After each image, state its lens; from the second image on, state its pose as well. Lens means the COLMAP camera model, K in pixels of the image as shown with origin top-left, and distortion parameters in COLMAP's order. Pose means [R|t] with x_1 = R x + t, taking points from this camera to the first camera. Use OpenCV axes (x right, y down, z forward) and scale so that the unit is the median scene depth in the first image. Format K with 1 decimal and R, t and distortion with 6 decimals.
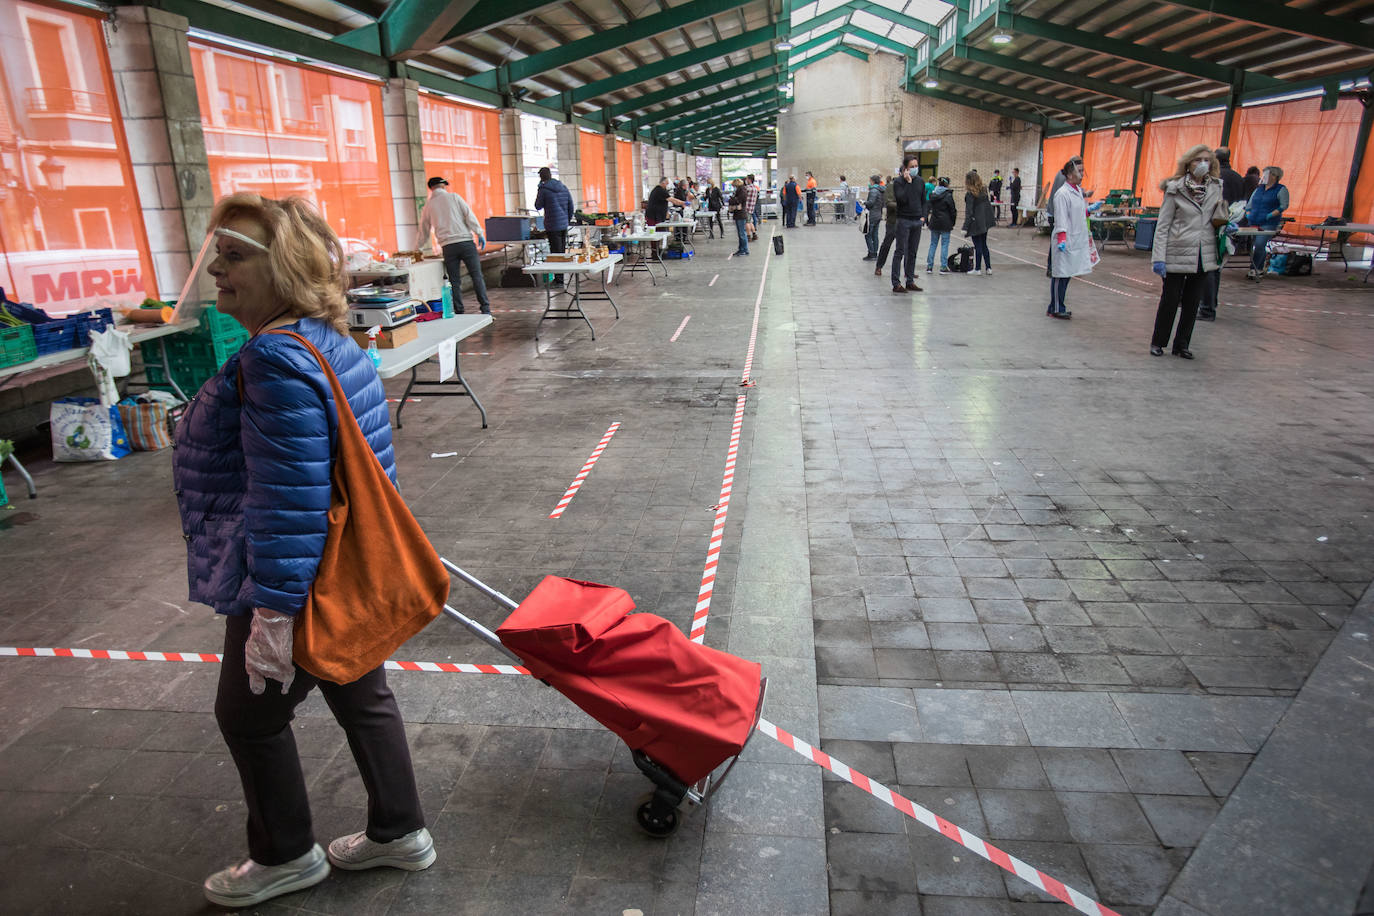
lens RADIAL K [[850.9, 0, 691.5], [0, 850.9, 442.8], [0, 0, 1]] dist [-0.053927, 0.049986]
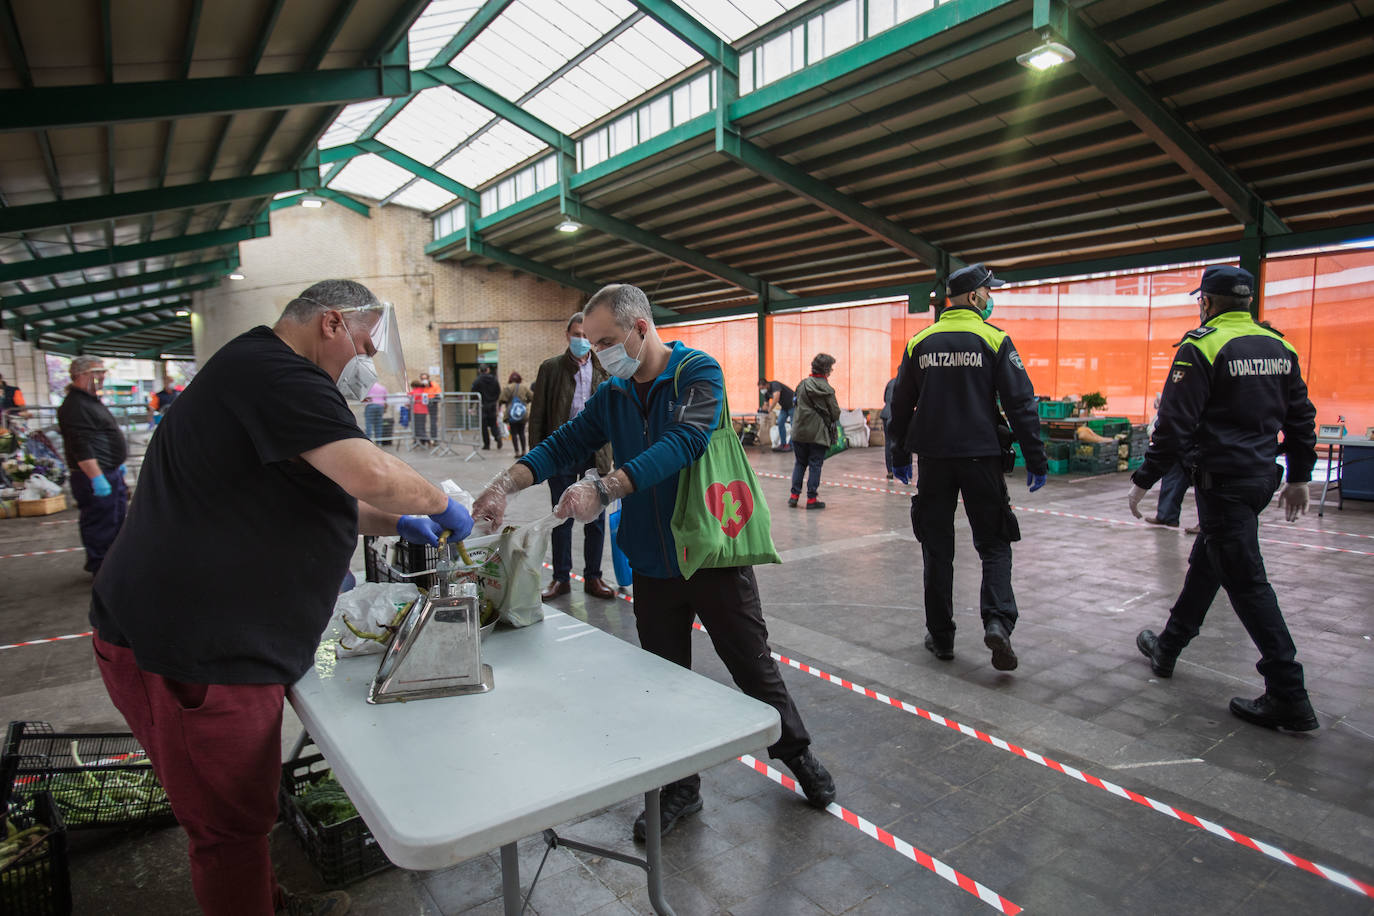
lens RADIAL K [[810.9, 0, 687.1], [0, 810.9, 456.1], [0, 0, 1]] dist [-0.069886, 0.055184]
pose [[0.758905, -0.052261, 0.649101, -0.100796], [0.193976, 0.969668, -0.148719, -0.446302], [-0.621640, 0.238773, 0.746023, 1.517248]]
